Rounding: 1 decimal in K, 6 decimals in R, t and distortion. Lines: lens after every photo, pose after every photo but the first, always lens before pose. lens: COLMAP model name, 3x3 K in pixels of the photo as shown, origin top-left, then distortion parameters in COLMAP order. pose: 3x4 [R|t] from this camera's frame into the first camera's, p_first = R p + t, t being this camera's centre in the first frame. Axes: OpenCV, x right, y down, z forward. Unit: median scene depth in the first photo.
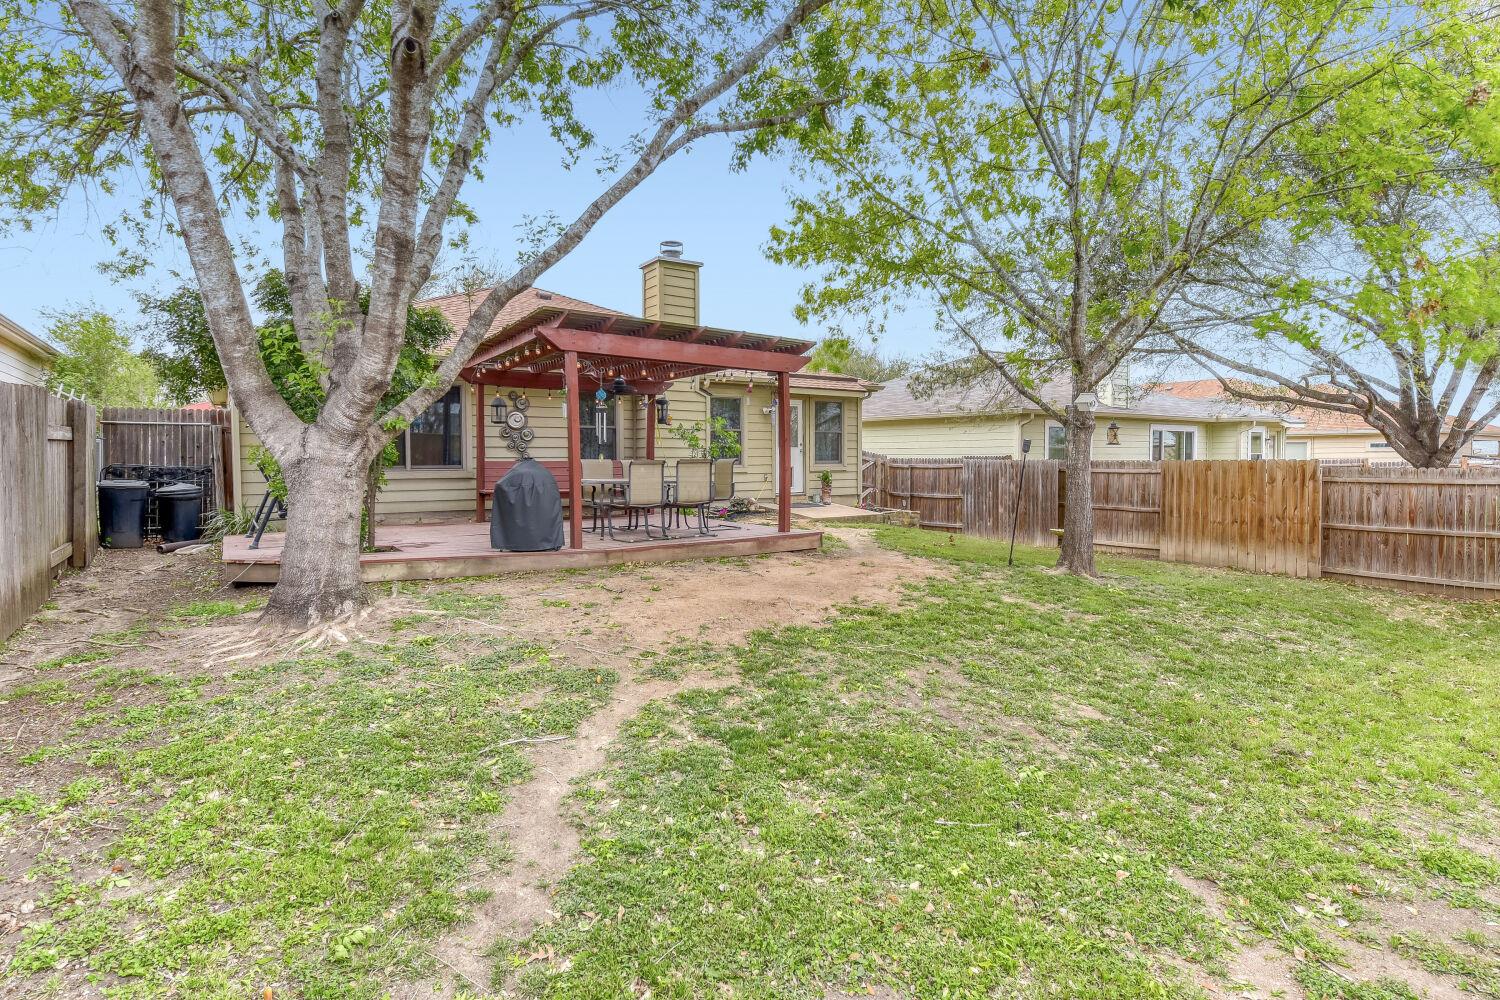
lens RADIAL K [[779.6, 0, 750.0], [0, 779.6, 500.0], [0, 0, 1]] dist [-0.001841, -0.000109]
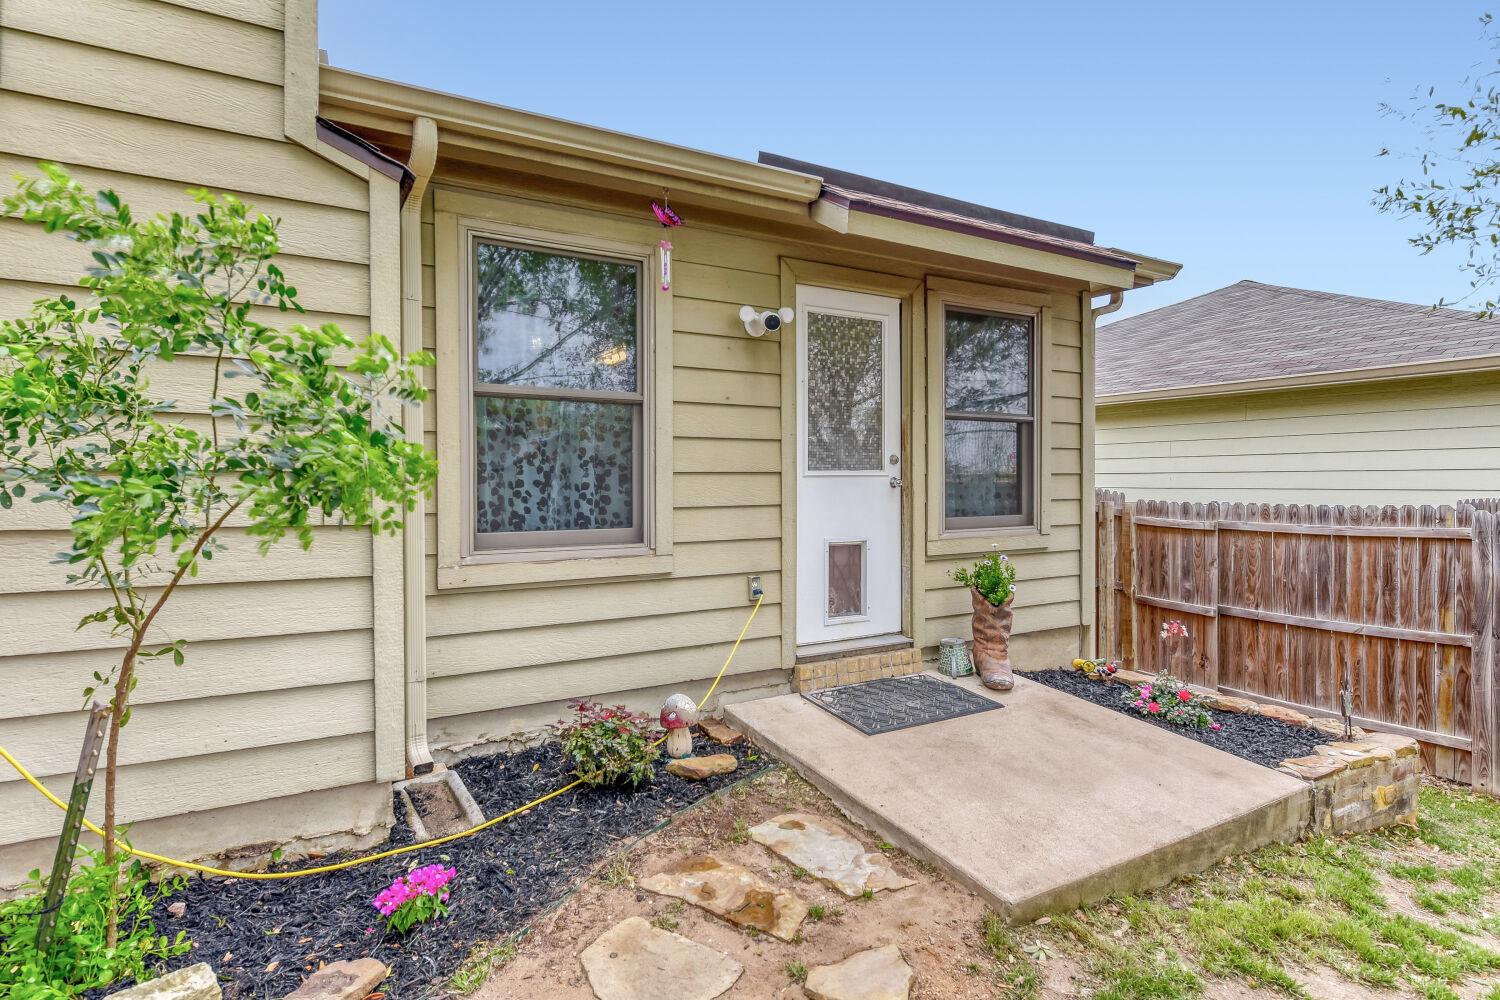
lens RADIAL K [[783.7, 0, 750.0], [0, 783.7, 500.0], [0, 0, 1]] dist [-0.000346, -0.000077]
pose [[0.996763, 0.000963, -0.080390, 0.036550], [-0.003661, 0.999435, -0.033415, -0.047298], [0.080312, 0.033602, 0.996203, 0.720025]]
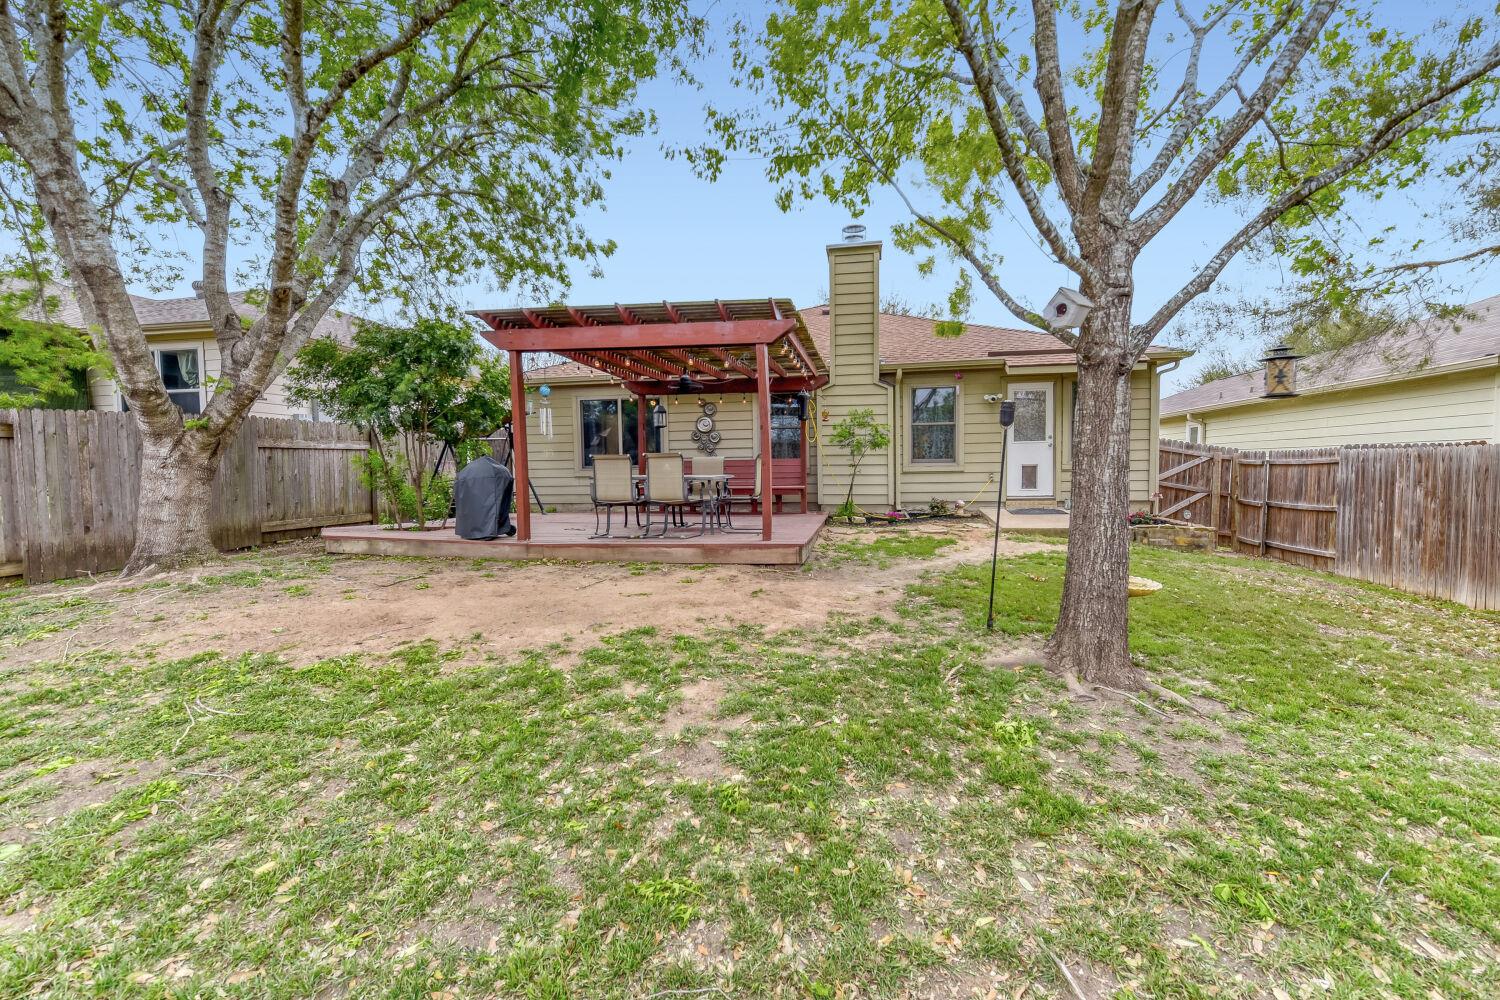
lens RADIAL K [[624.6, 0, 757.2], [0, 624.6, 502.8], [0, 0, 1]] dist [0.000921, -0.000093]
pose [[0.717864, 0.030929, -0.695495, 0.298353], [-0.026700, 0.999501, 0.016889, -0.005345], [0.695671, 0.006446, 0.718332, 0.319404]]
